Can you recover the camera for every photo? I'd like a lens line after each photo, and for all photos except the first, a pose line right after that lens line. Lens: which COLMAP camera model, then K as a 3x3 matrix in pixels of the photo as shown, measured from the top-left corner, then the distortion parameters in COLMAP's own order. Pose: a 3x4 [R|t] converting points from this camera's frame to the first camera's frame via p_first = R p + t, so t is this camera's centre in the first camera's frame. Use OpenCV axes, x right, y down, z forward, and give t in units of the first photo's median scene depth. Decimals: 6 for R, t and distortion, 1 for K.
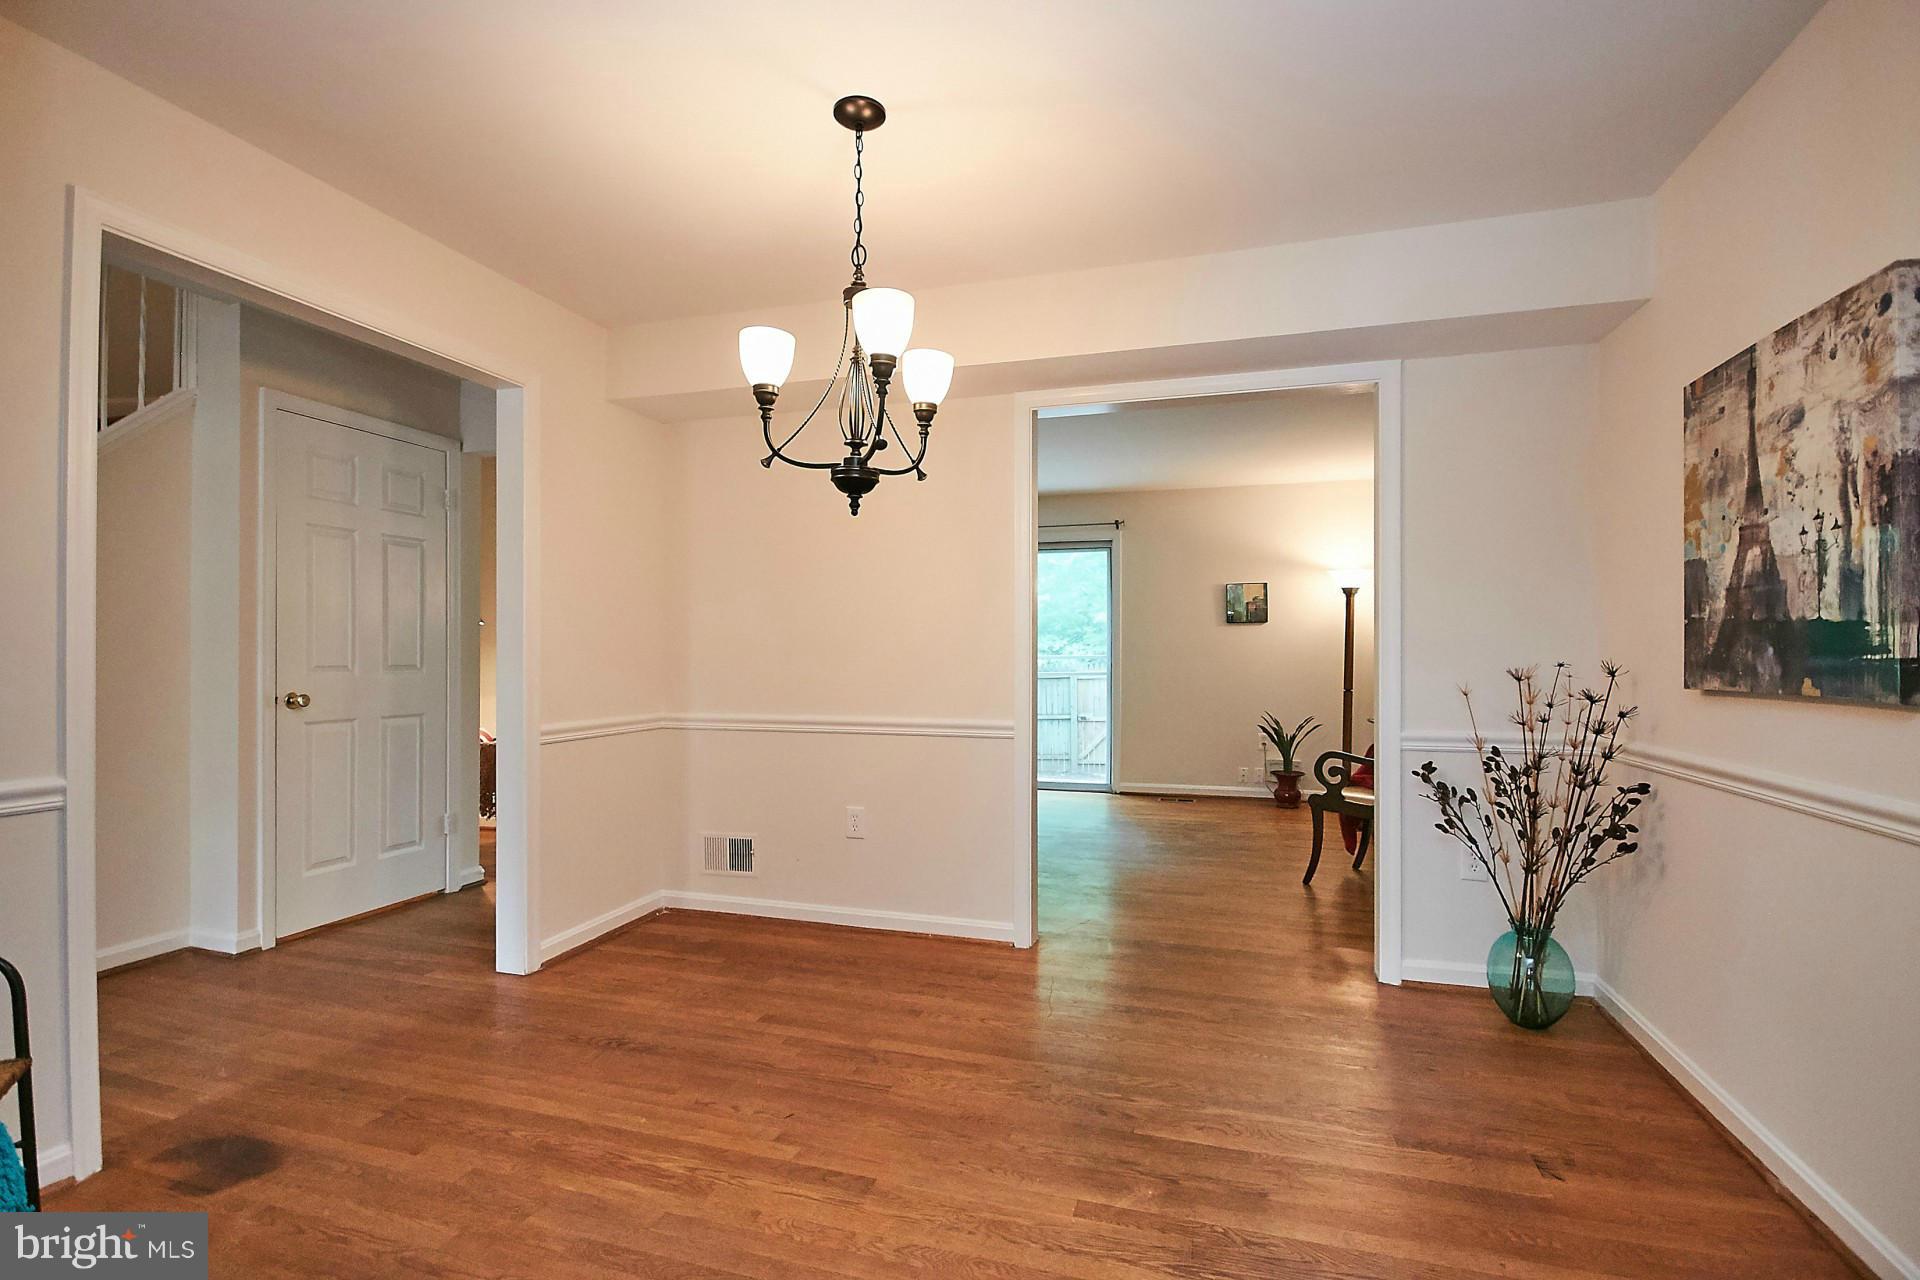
lens RADIAL K [[887.9, 0, 958.0], [0, 887.9, 649.1], [0, 0, 1]] dist [0.000682, -0.000511]
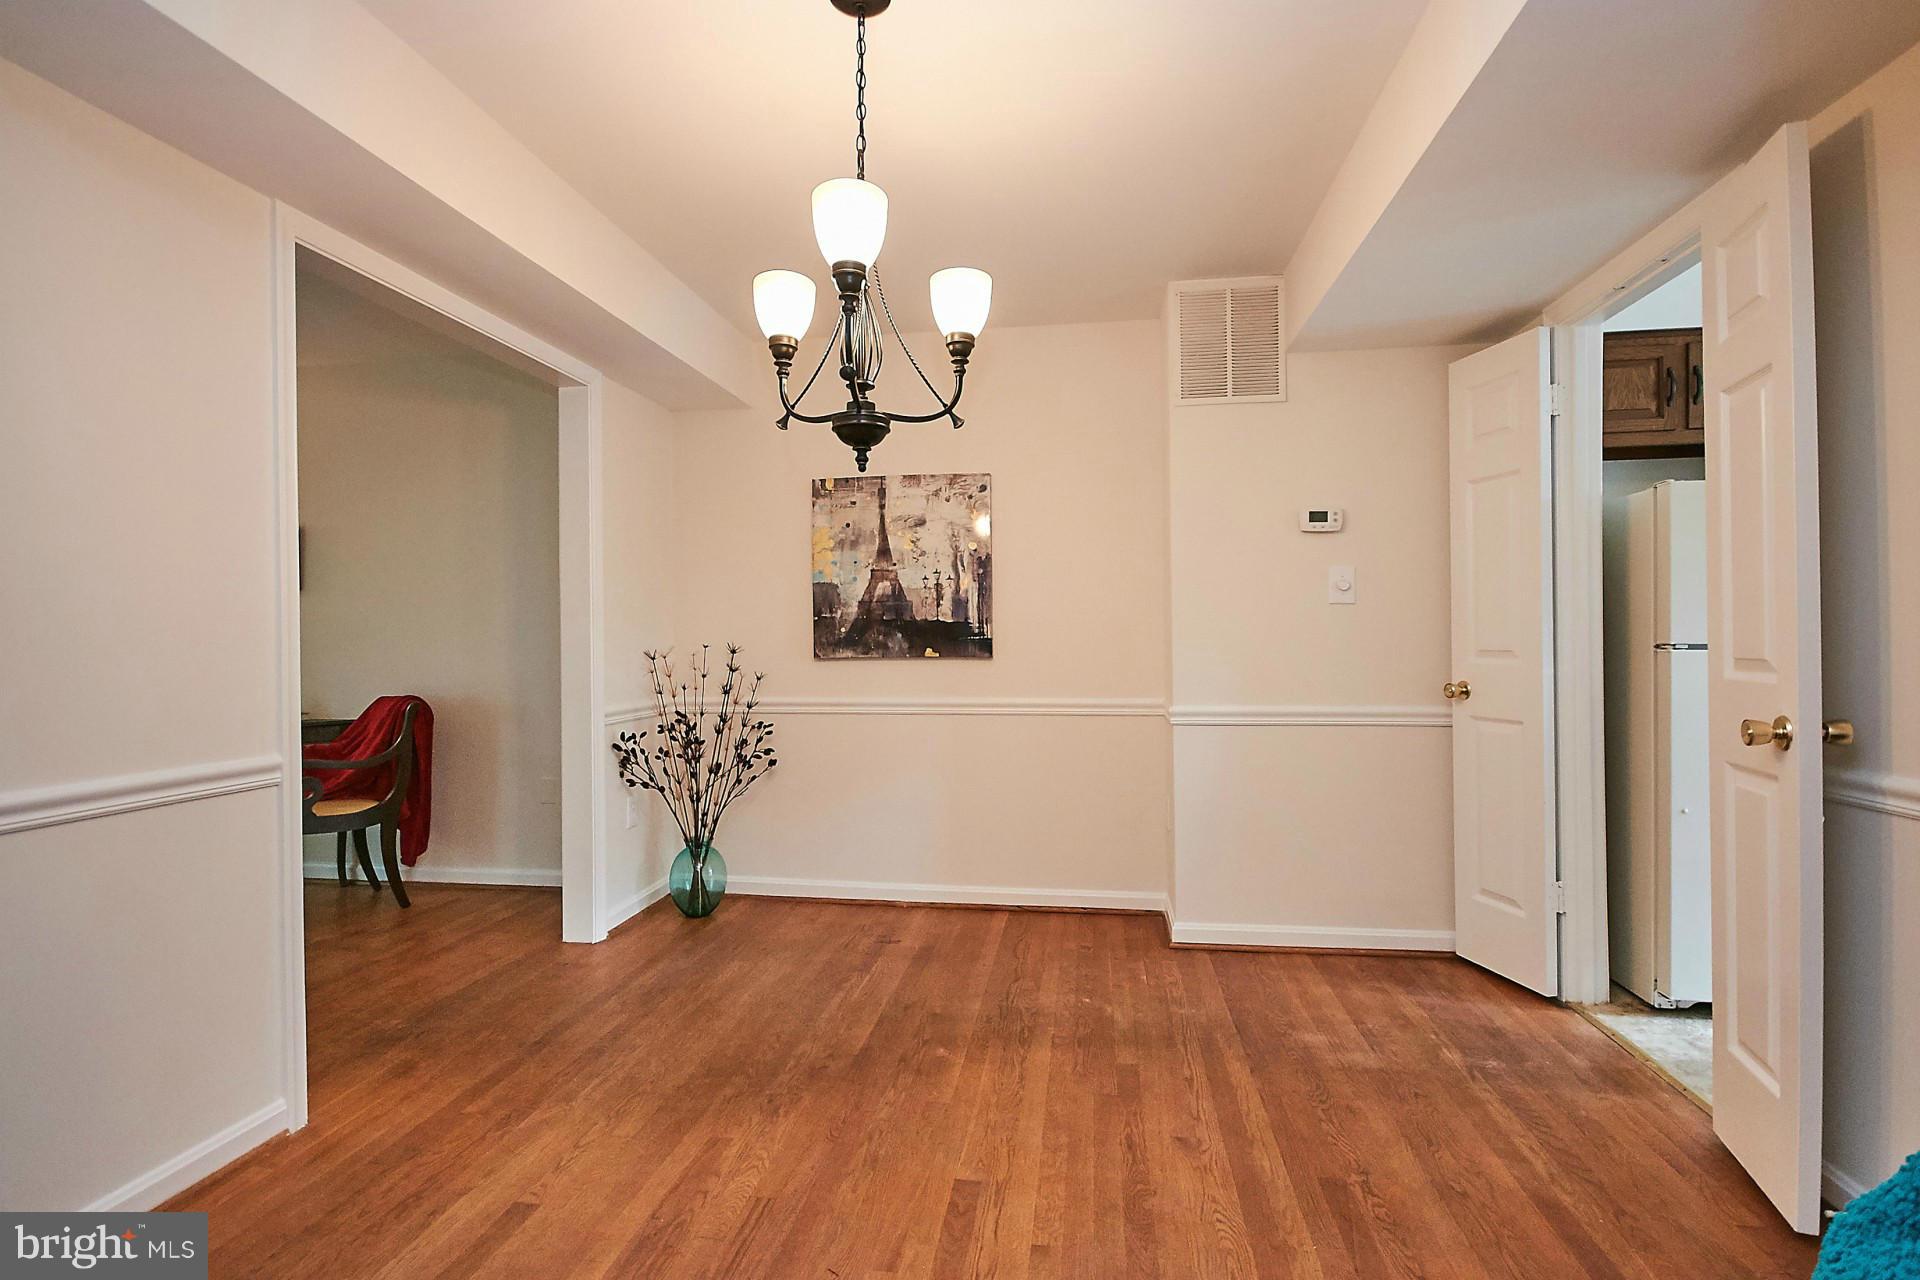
lens RADIAL K [[887.9, 0, 967.9], [0, 887.9, 640.1], [0, 0, 1]] dist [0.000682, -0.000511]
pose [[-0.154847, -0.002268, 0.987936, -1.060650], [0.002034, 0.999995, 0.002615, 0.007821], [-0.987936, 0.002415, -0.154841, 1.149722]]
